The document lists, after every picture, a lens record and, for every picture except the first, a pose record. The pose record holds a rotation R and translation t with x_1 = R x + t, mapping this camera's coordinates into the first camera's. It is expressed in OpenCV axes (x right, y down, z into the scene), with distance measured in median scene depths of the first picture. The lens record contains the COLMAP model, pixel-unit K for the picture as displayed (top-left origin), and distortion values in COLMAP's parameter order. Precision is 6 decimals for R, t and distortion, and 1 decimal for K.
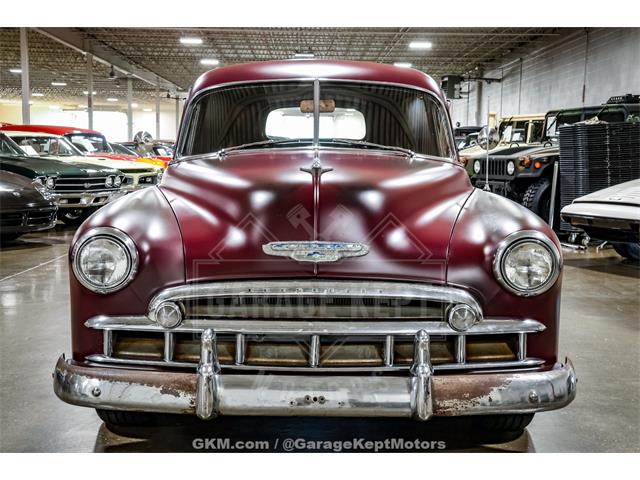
lens RADIAL K [[886.2, 0, 320.0], [0, 886.2, 240.0], [0, 0, 1]] dist [0.082703, 0.034389]
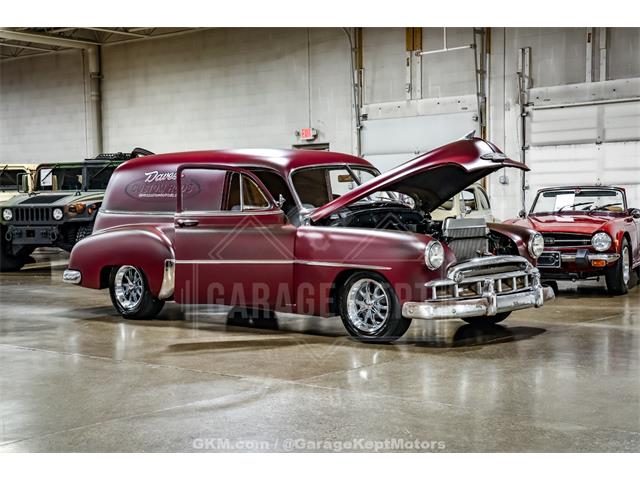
lens RADIAL K [[886.2, 0, 320.0], [0, 886.2, 240.0], [0, 0, 1]] dist [0.082703, 0.034389]
pose [[0.714289, -0.054809, 0.697702, -1.922172], [0.089168, 0.995931, -0.013050, -0.009179], [-0.694147, 0.071534, 0.716270, -0.370854]]
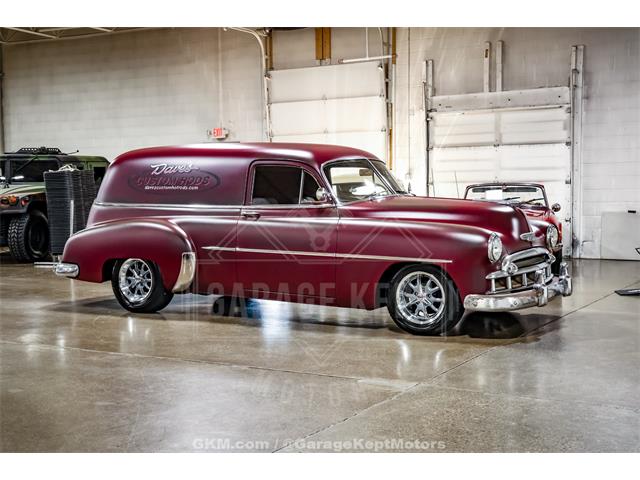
lens RADIAL K [[771.2, 0, 320.0], [0, 771.2, 240.0], [0, 0, 1]] dist [0.014048, 0.226509]
pose [[0.581024, -0.068038, 0.811037, -2.025349], [0.092278, 0.995581, 0.017412, -0.068805], [-0.808638, 0.064724, 0.584735, 0.205072]]
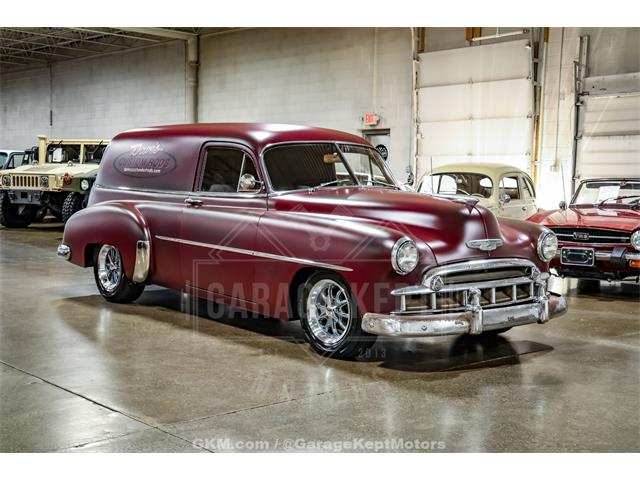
lens RADIAL K [[771.2, 0, 320.0], [0, 771.2, 240.0], [0, 0, 1]] dist [0.014048, 0.226509]
pose [[0.789363, -0.041600, 0.612516, -1.277131], [0.044353, 0.998959, 0.010687, -0.030664], [-0.612323, 0.018731, 0.790386, -0.105871]]
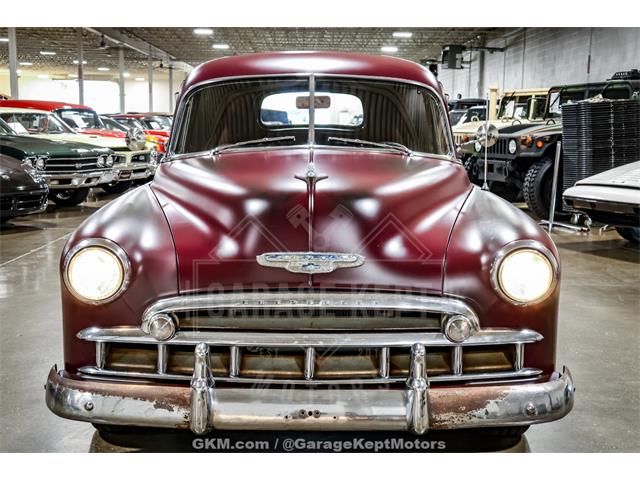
lens RADIAL K [[906.4, 0, 320.0], [0, 906.4, 240.0], [0, 0, 1]] dist [0.095597, 0.054717]
pose [[0.999994, -0.002355, 0.002343, 0.003280], [0.002288, 0.999606, 0.027974, -0.038622], [-0.002408, -0.027968, 0.999606, -0.009044]]
